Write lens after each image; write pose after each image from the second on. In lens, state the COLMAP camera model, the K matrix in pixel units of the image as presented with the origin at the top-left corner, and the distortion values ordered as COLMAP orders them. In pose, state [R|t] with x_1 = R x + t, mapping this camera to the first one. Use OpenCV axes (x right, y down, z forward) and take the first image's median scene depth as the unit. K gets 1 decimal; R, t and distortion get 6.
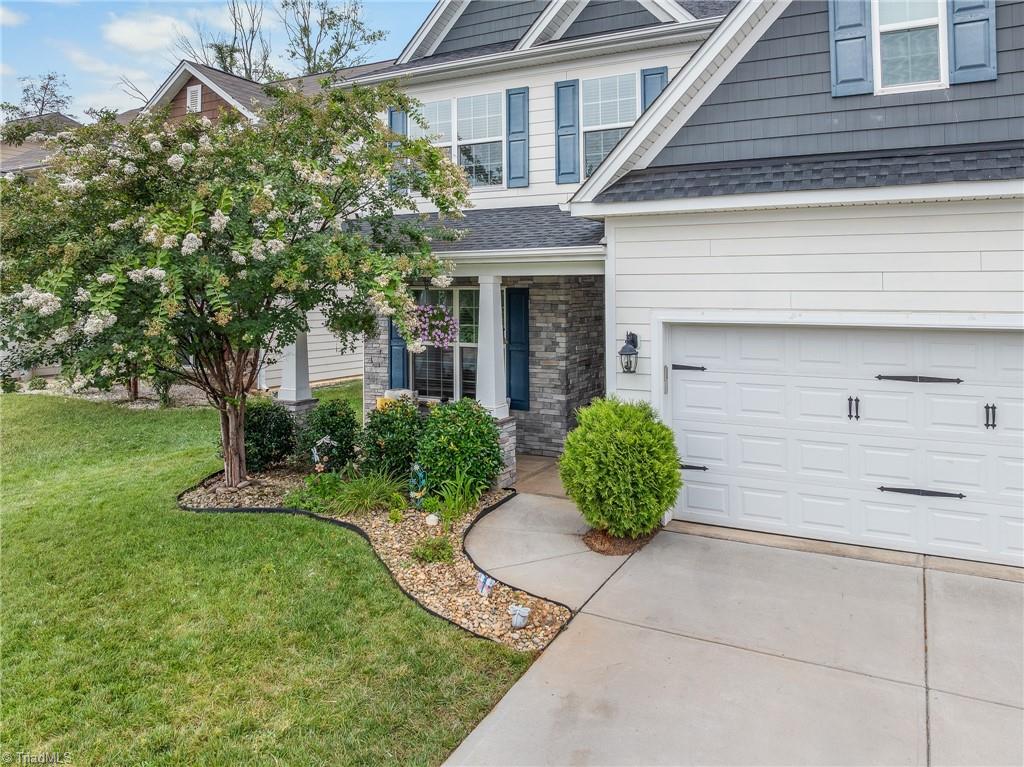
lens RADIAL K [[718.4, 0, 529.6], [0, 718.4, 297.1], [0, 0, 1]] dist [-0.032846, 0.000216]
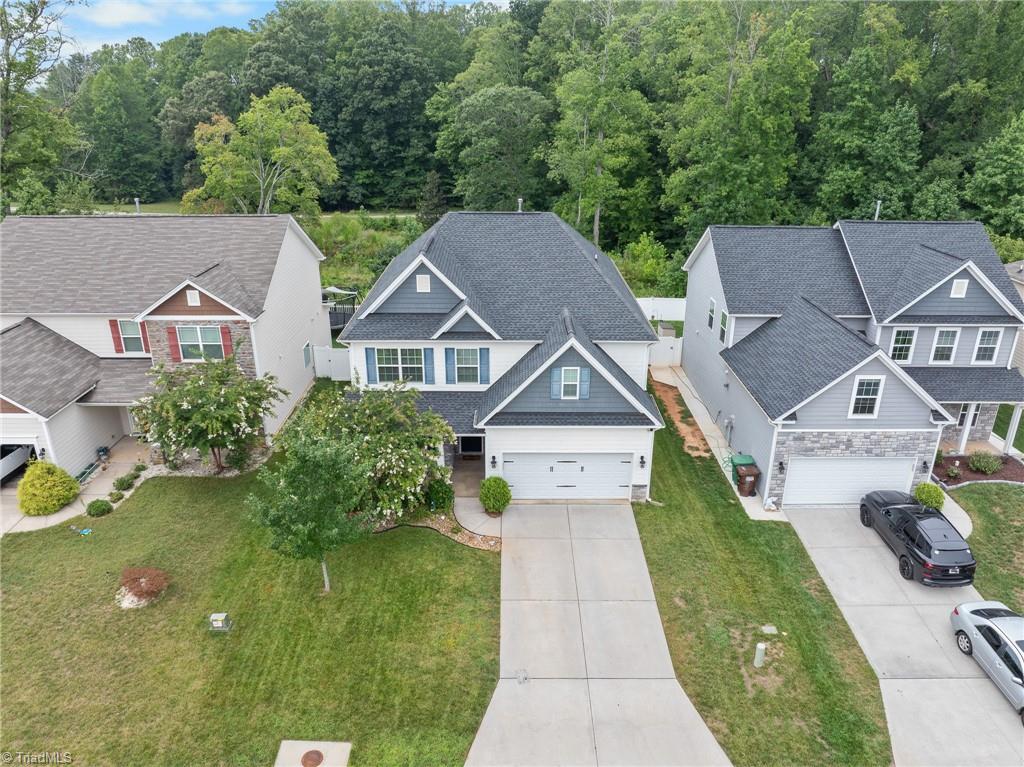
lens RADIAL K [[681.4, 0, 523.6], [0, 681.4, 382.9], [0, 0, 1]] dist [-0.052034, 0.018859]
pose [[0.876488, -0.197006, 0.439269, -1.193977], [-0.016063, 0.899962, 0.435672, -1.844166], [-0.481156, -0.388917, 0.785642, -1.621981]]
